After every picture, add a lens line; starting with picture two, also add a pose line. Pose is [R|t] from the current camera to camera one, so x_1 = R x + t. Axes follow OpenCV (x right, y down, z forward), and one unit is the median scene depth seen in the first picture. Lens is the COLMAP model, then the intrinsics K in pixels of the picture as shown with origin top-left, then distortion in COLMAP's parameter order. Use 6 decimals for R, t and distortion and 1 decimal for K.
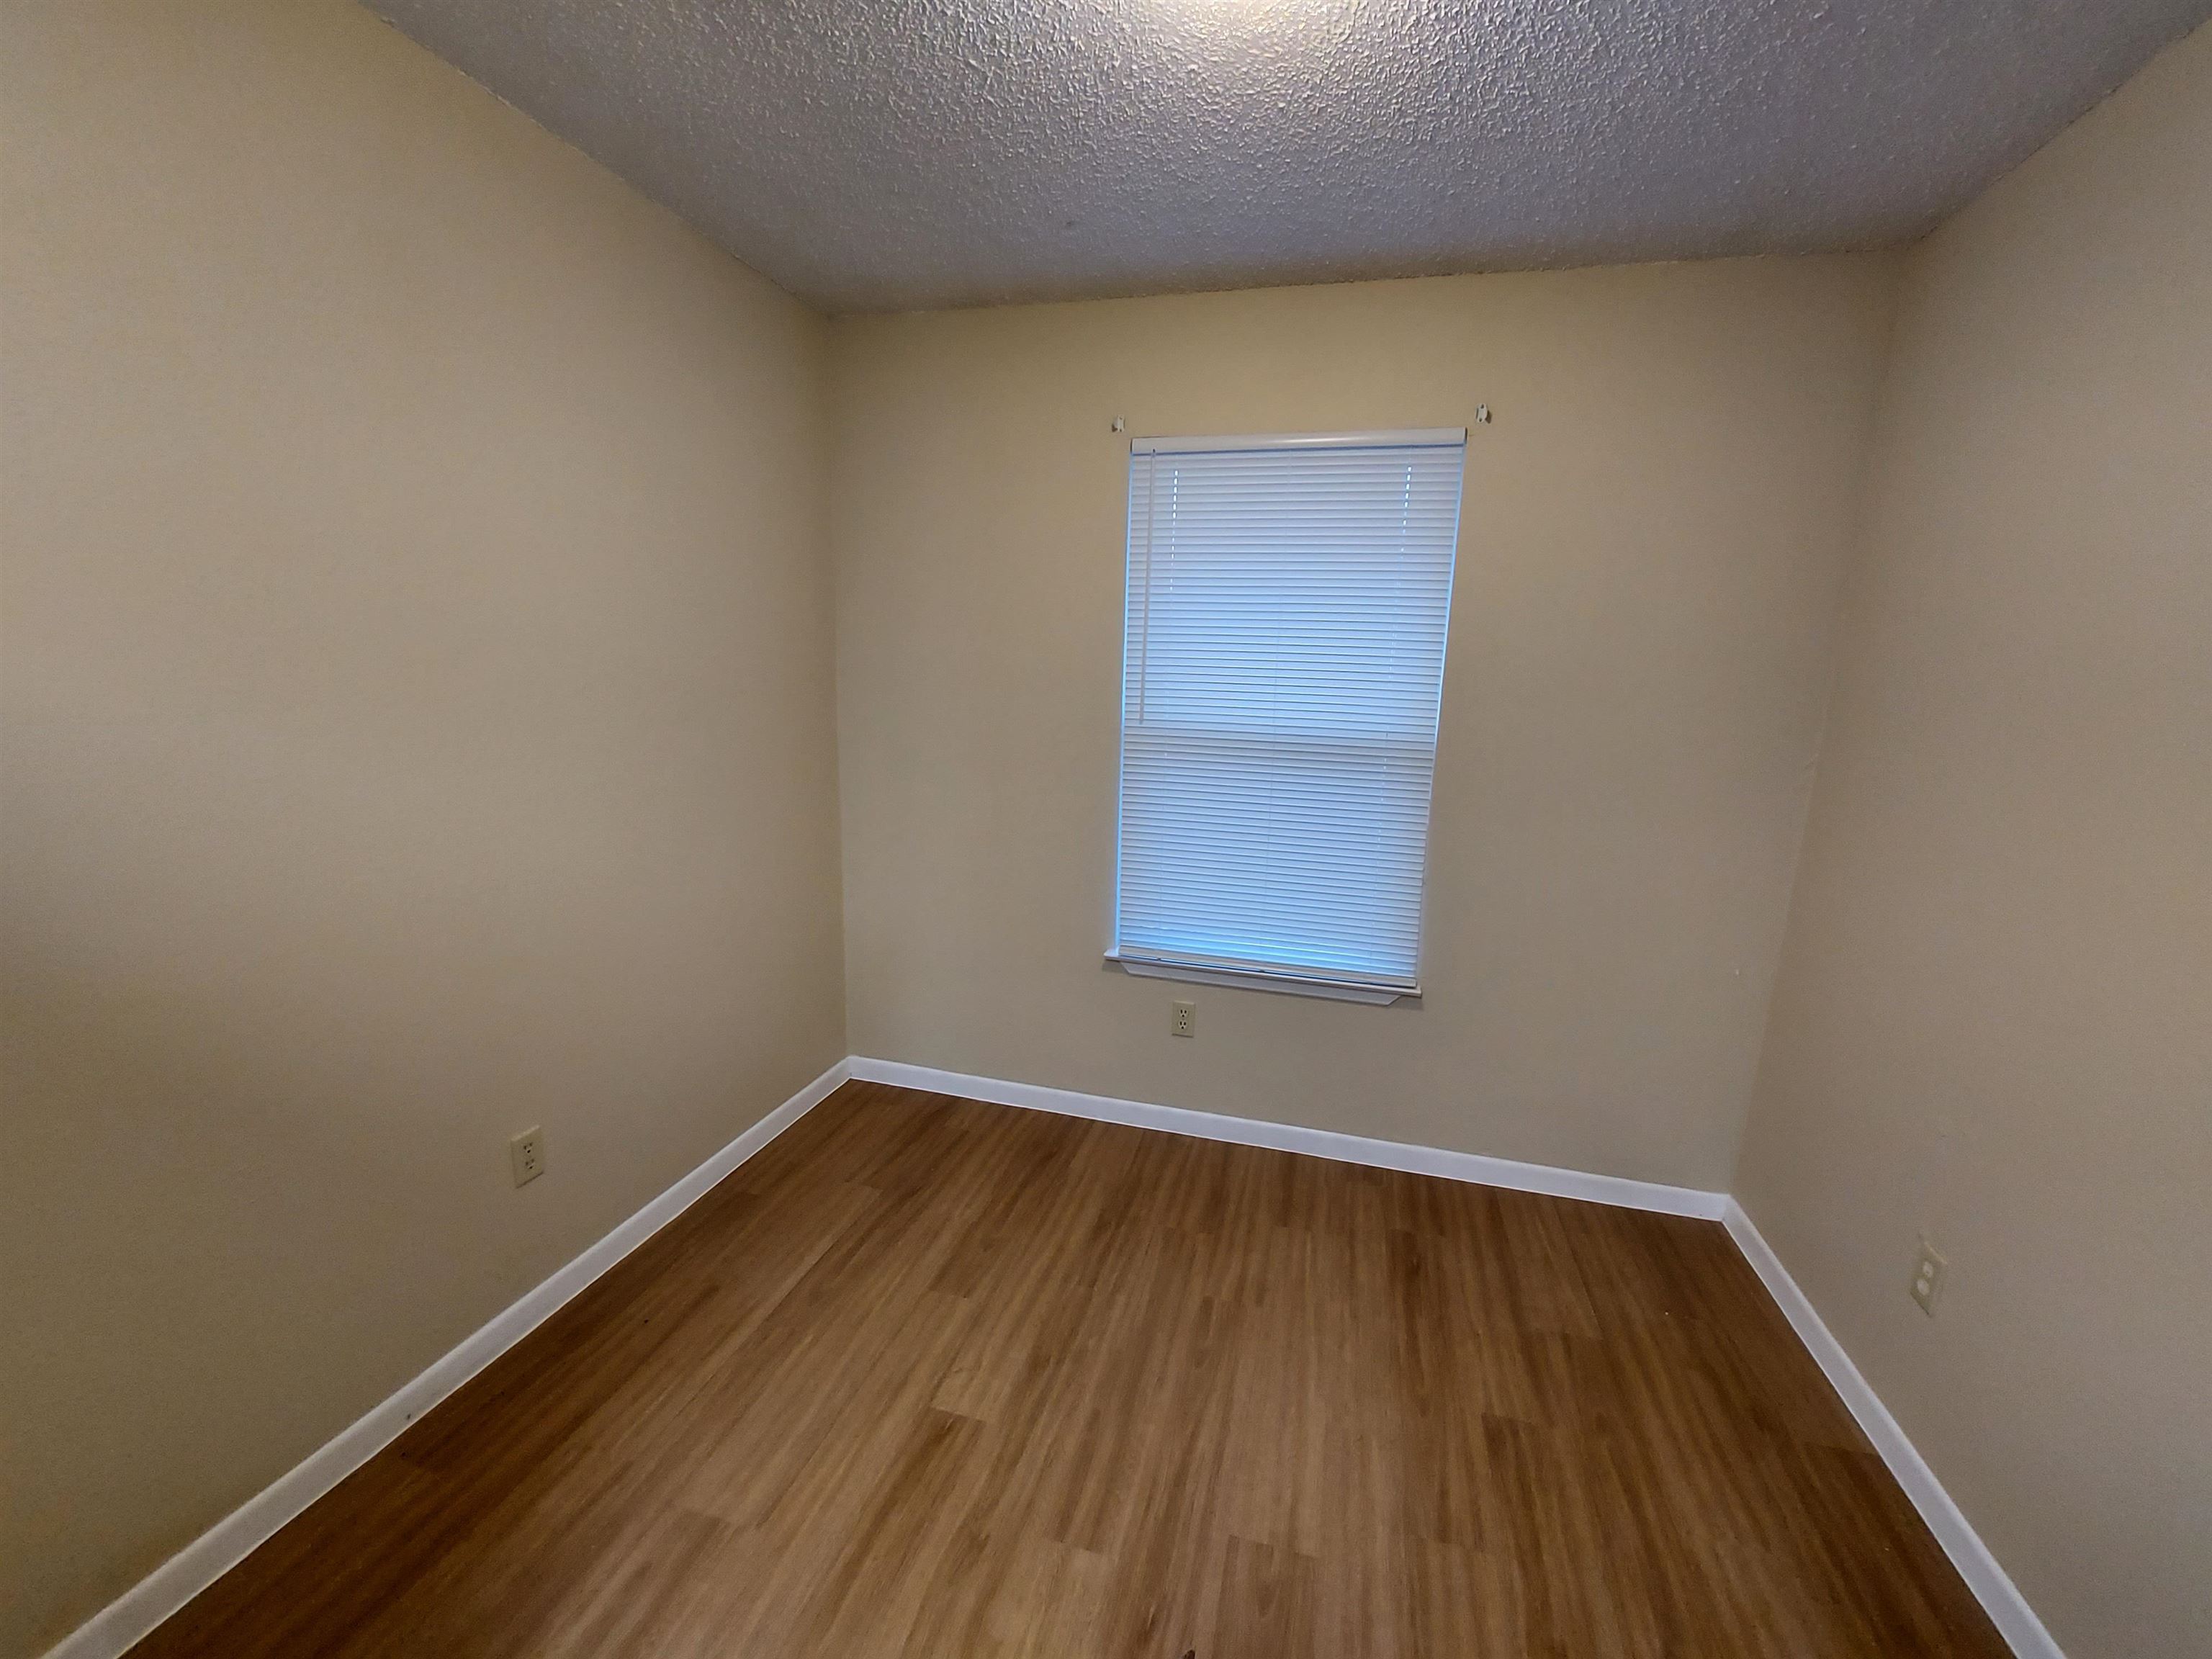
lens RADIAL K [[887.2, 0, 1101.8], [0, 887.2, 833.9], [0, 0, 1]] dist [-0.017081, 0.000105]
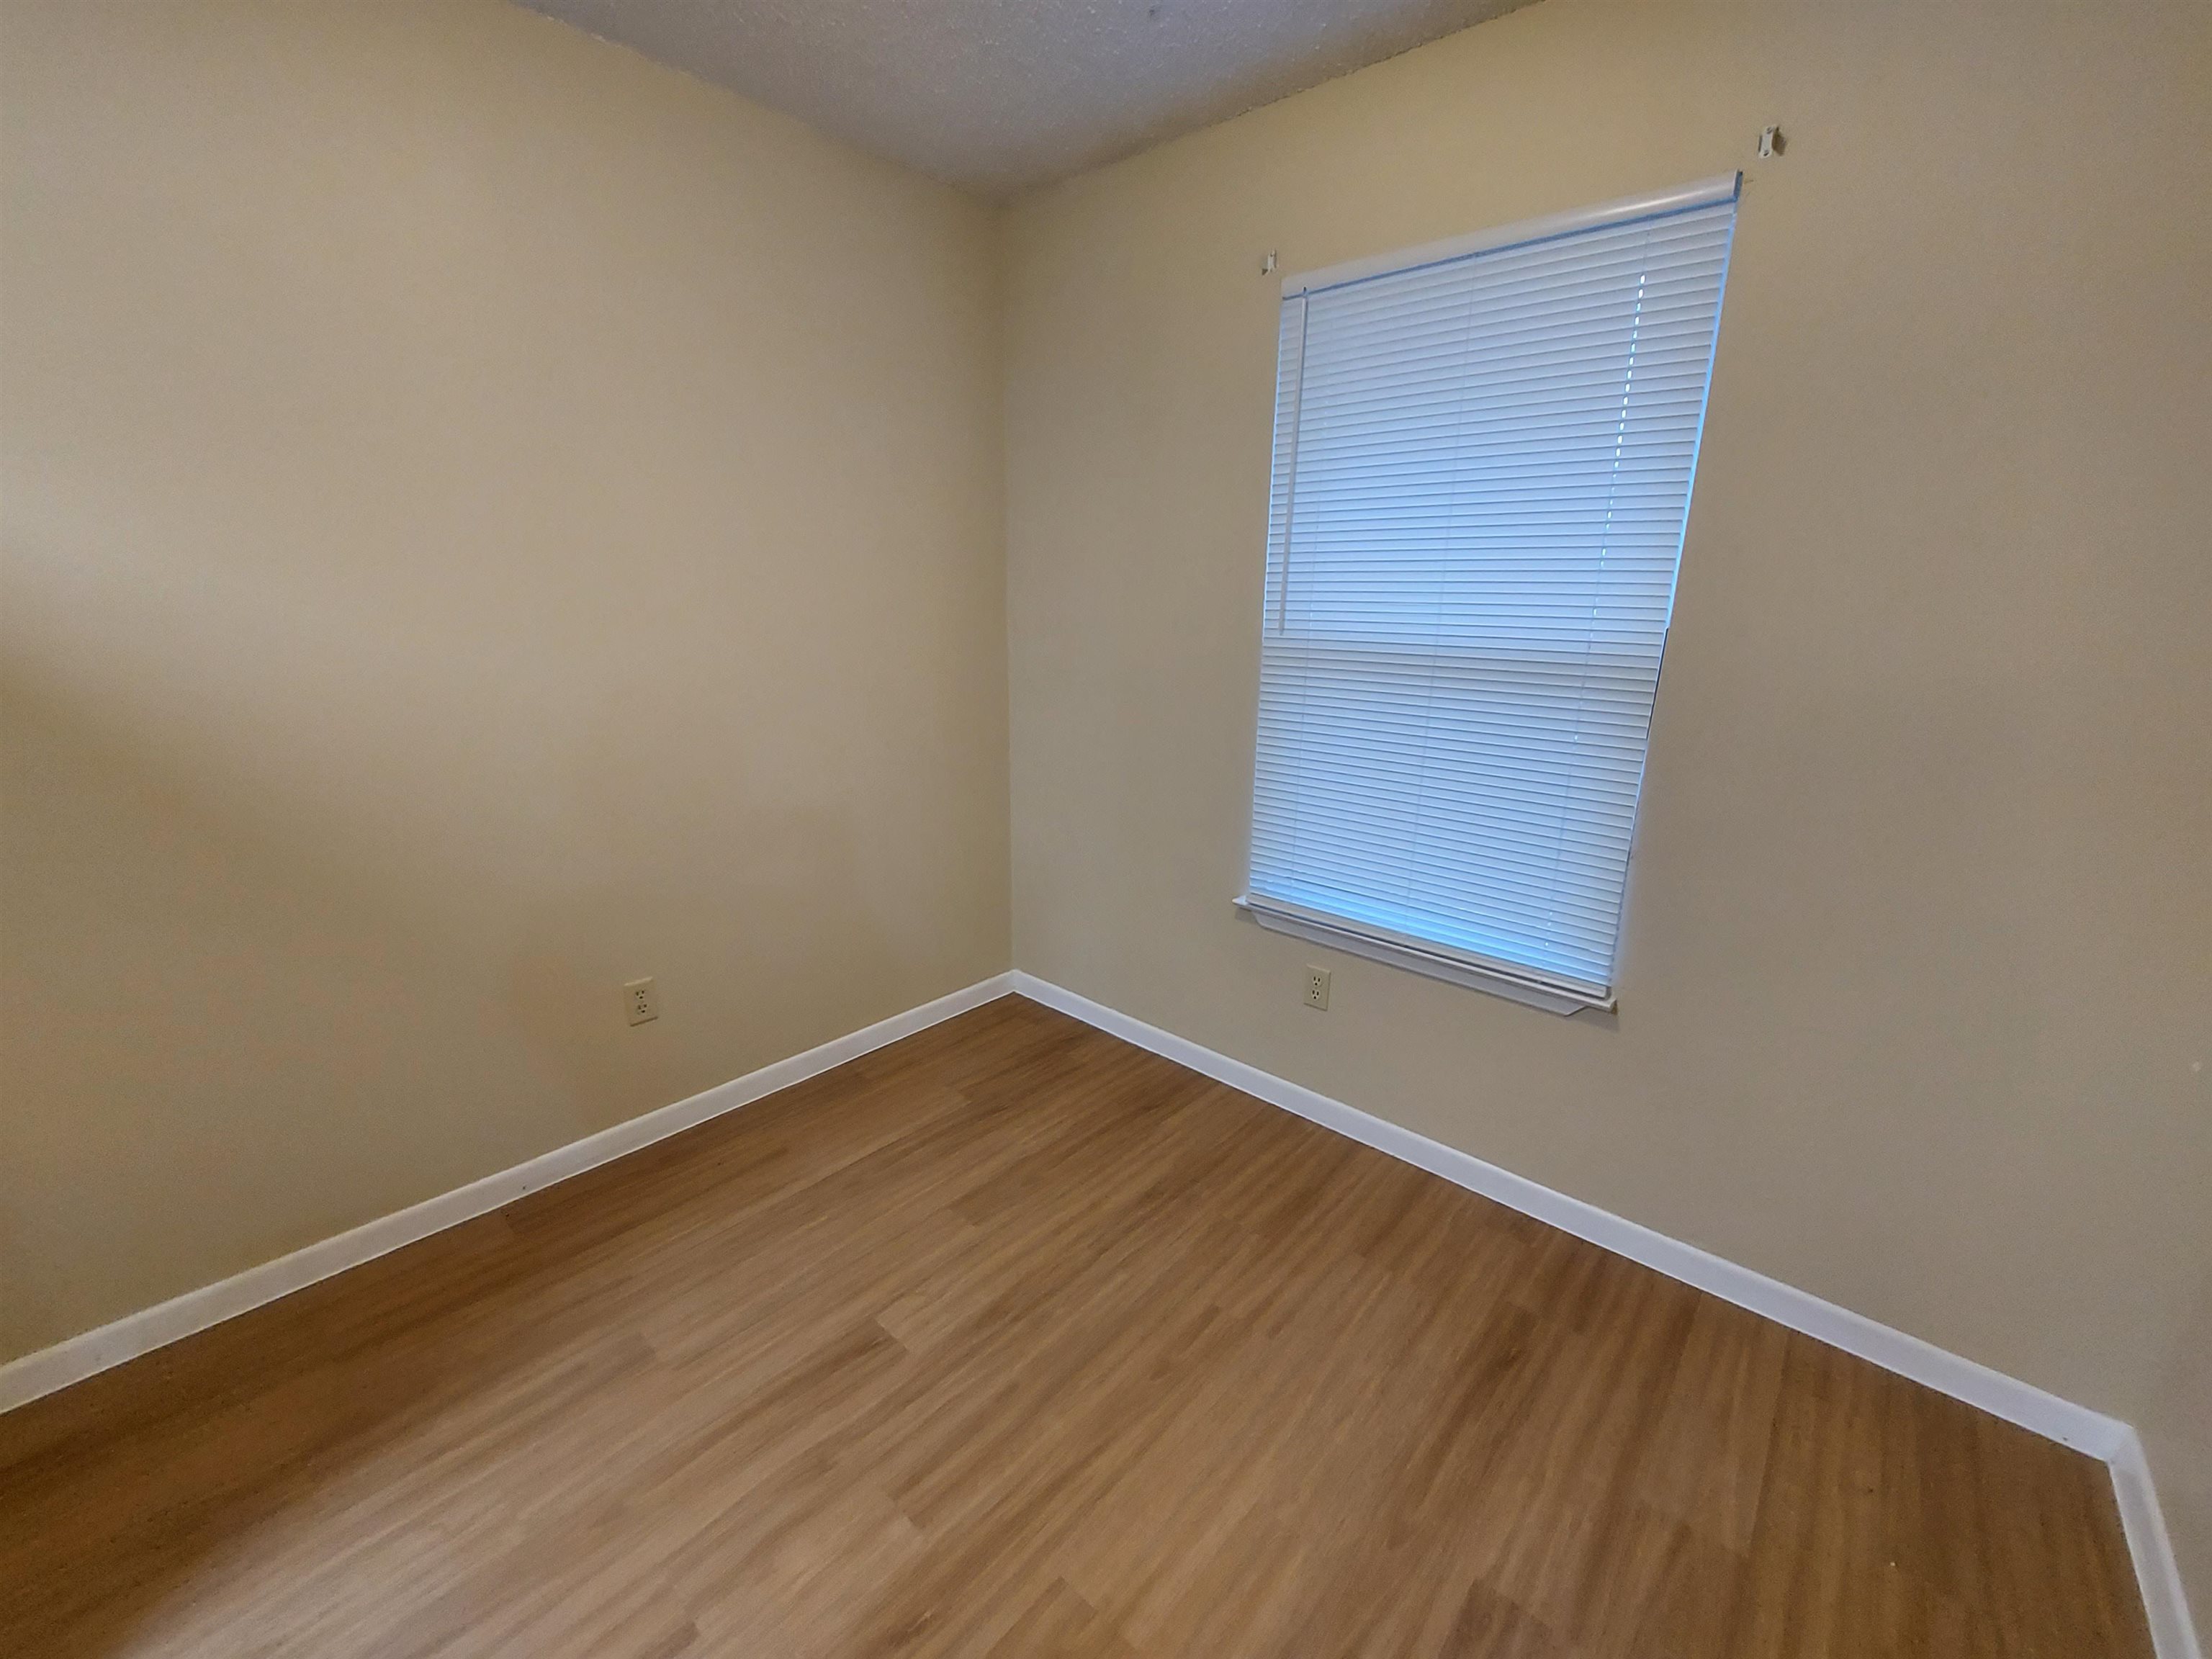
lens RADIAL K [[887.2, 0, 1102.2], [0, 887.2, 833.9], [0, 0, 1]] dist [-0.017081, 0.000105]
pose [[0.895101, 0.096523, -0.435291, 0.350415], [-0.065580, 0.994169, 0.085597, 0.004167], [0.441015, -0.048071, 0.896211, 0.209347]]
